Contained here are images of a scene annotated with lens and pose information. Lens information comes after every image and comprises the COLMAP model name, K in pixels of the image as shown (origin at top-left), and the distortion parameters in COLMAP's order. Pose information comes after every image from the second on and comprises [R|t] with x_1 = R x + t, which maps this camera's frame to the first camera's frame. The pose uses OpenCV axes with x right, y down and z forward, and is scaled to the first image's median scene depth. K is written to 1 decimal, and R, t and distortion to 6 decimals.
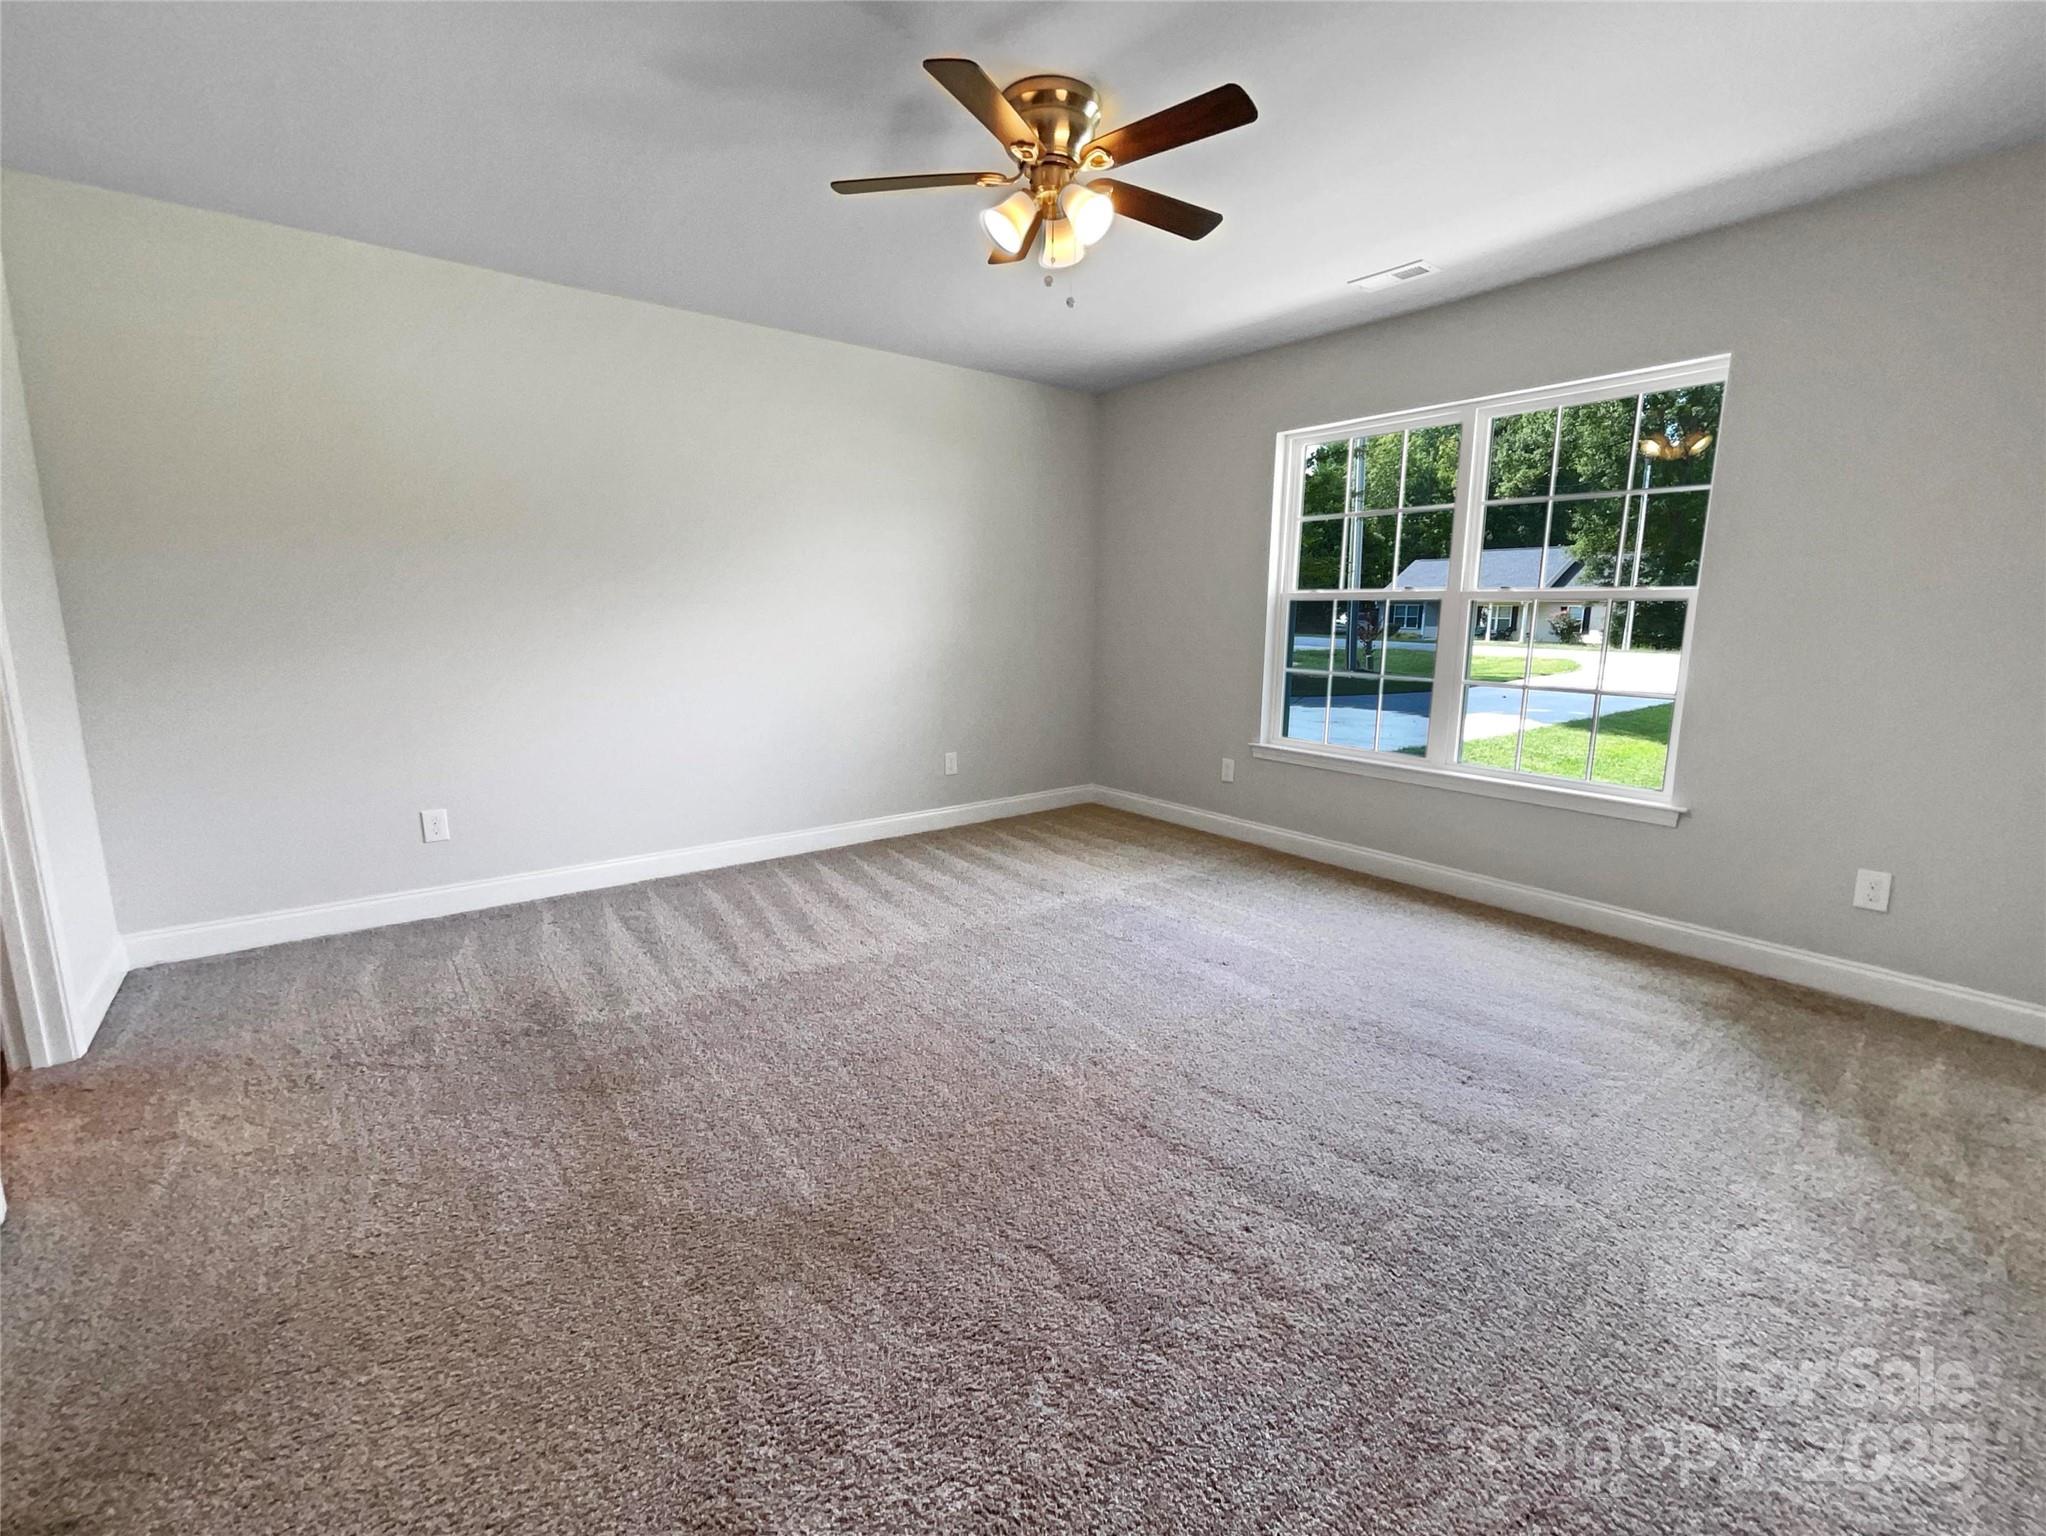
lens RADIAL K [[855.6, 0, 1045.9], [0, 855.6, 771.9], [0, 0, 1]] dist [0.000879, 0.000254]
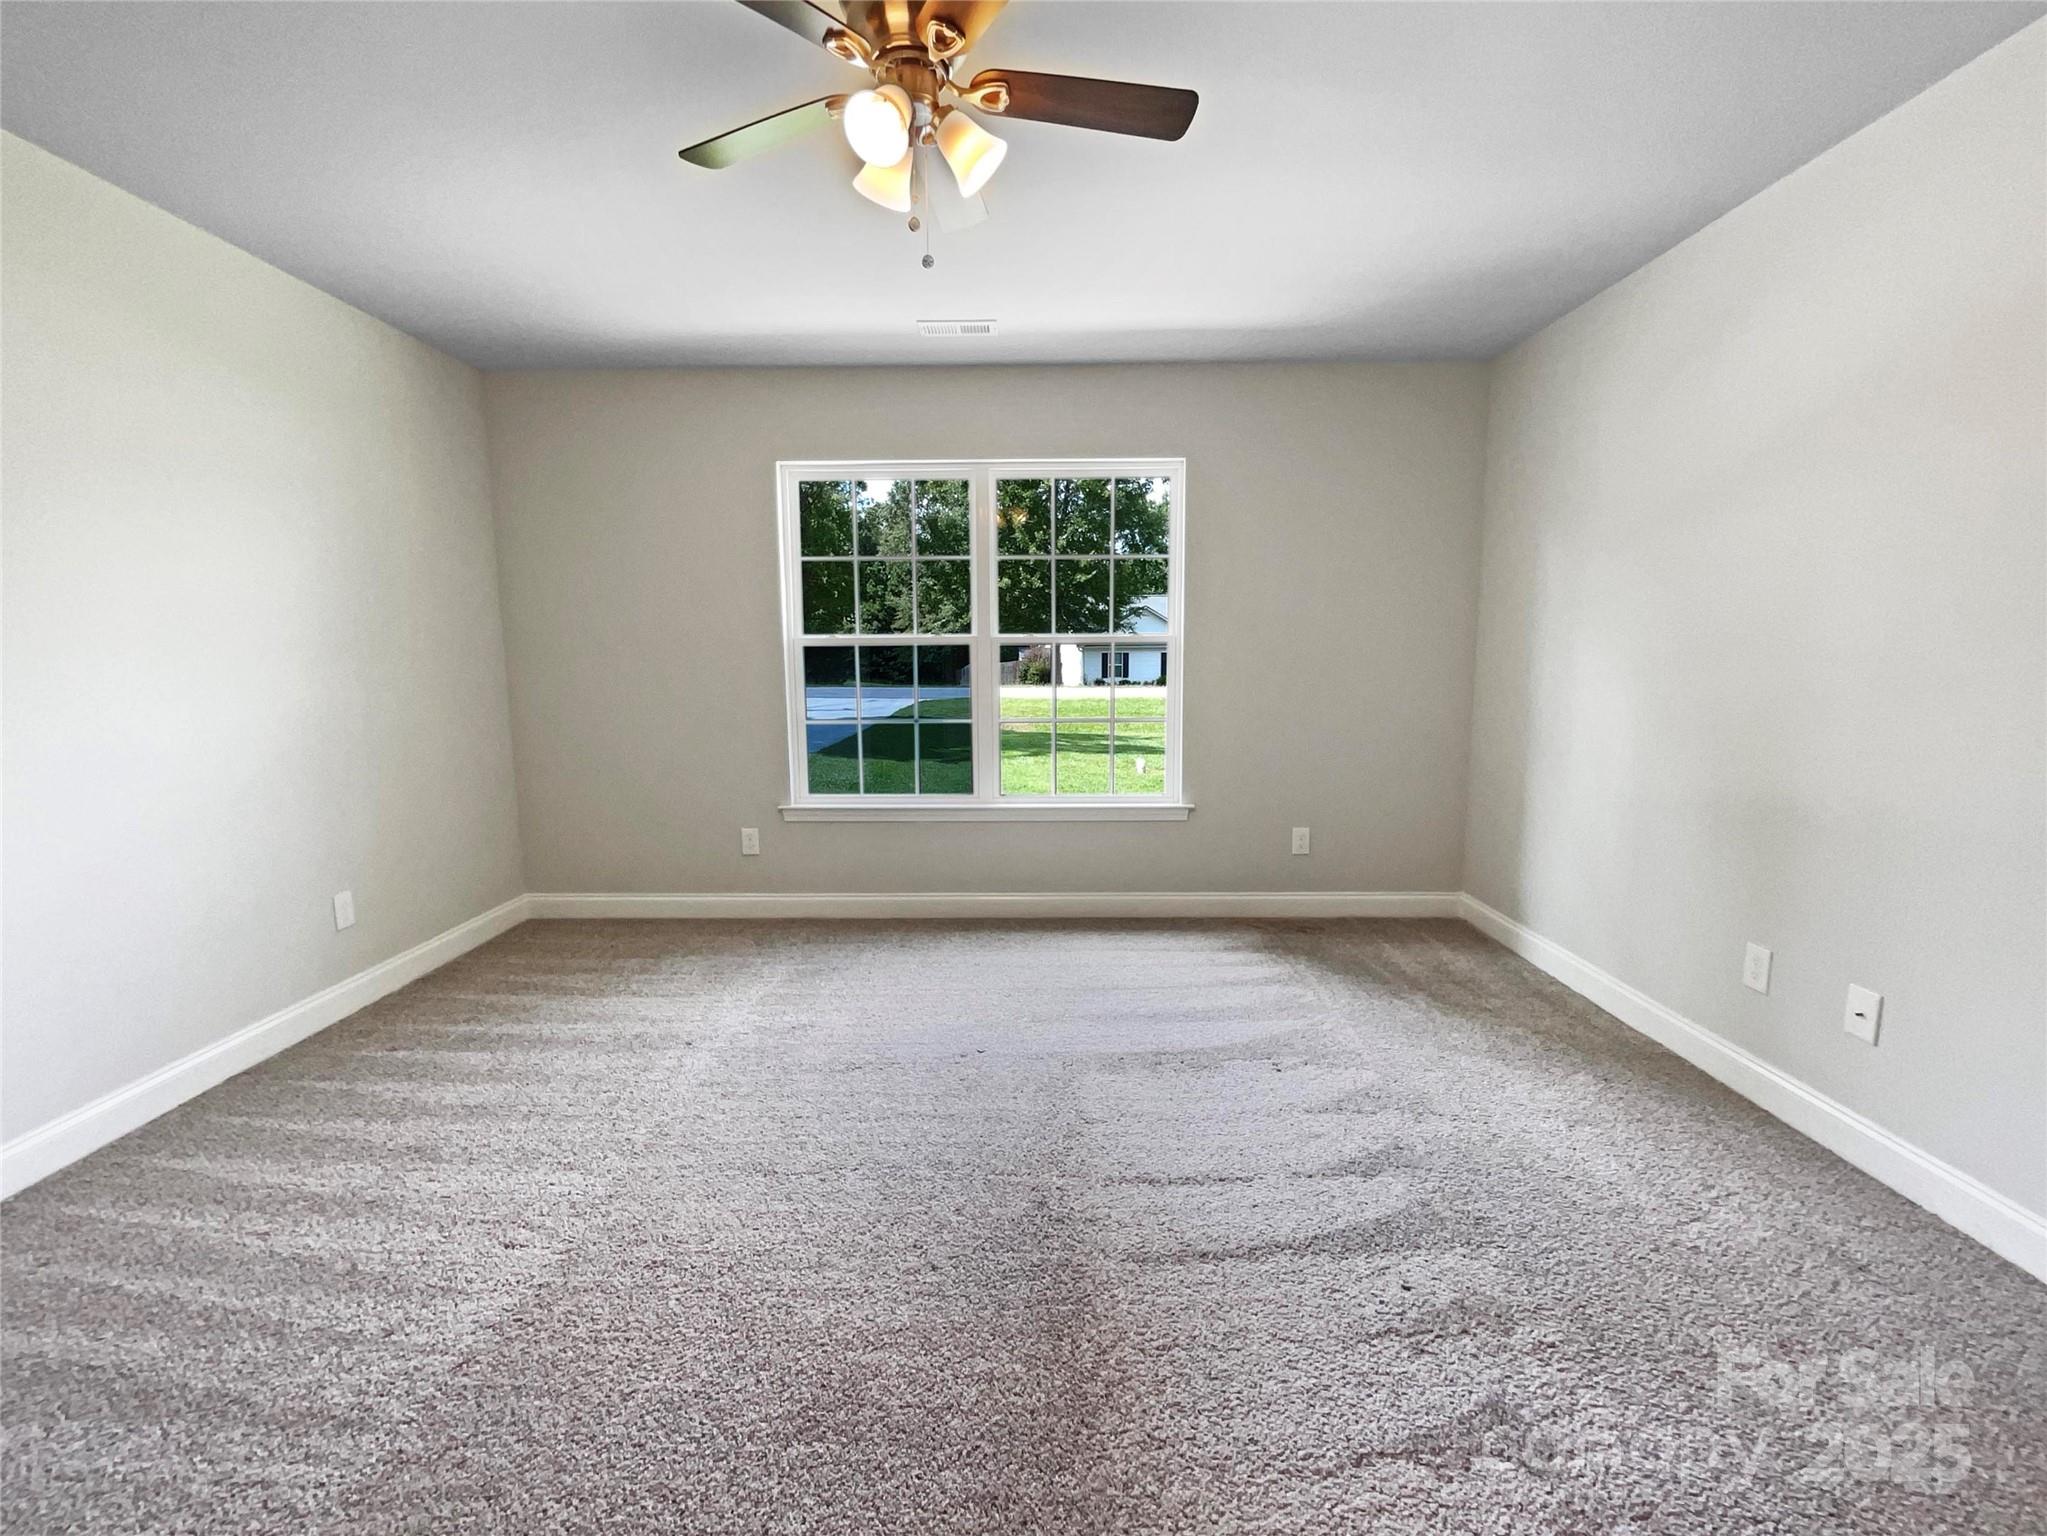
lens RADIAL K [[856.0, 0, 1046.4], [0, 856.0, 771.9], [0, 0, 1]] dist [0.000879, 0.000254]
pose [[0.649569, -0.115095, 0.751541, -0.301631], [0.152895, 0.988057, 0.019167, -0.054457], [-0.744771, 0.102457, 0.659408, 0.262744]]
